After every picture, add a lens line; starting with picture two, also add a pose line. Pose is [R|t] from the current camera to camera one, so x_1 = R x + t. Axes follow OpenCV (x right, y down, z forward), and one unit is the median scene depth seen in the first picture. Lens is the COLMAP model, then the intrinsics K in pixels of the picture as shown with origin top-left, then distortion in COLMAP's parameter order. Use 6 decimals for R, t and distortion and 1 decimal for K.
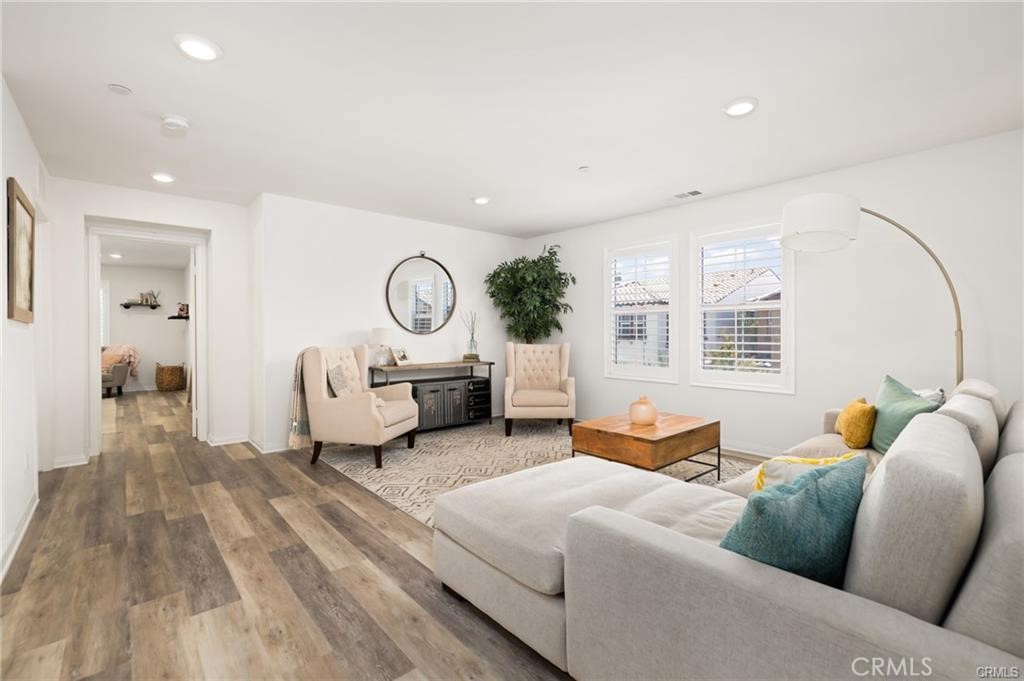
lens RADIAL K [[456.8, 0, 512.0], [0, 456.8, 340.5], [0, 0, 1]] dist [-0.000970, -0.000014]
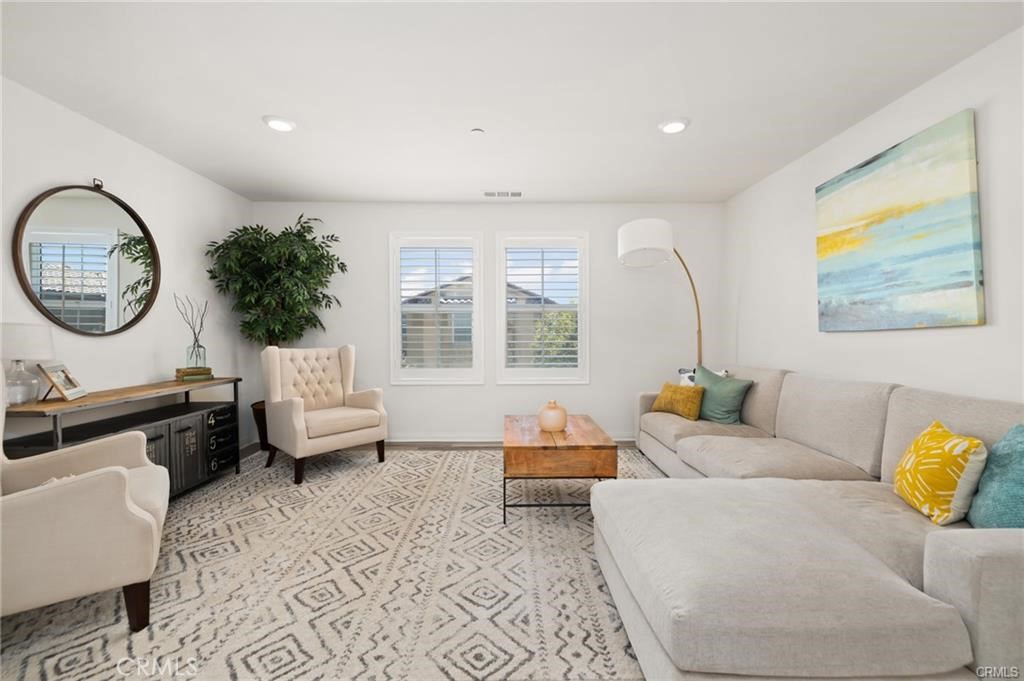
lens RADIAL K [[429.0, 0, 512.0], [0, 429.0, 340.5], [0, 0, 1]] dist [0.000720, 0.000296]
pose [[0.645963, -0.015843, 0.763204, -0.267372], [0.015266, 0.999853, 0.007834, -0.005110], [-0.763216, 0.006590, 0.646110, 0.310608]]
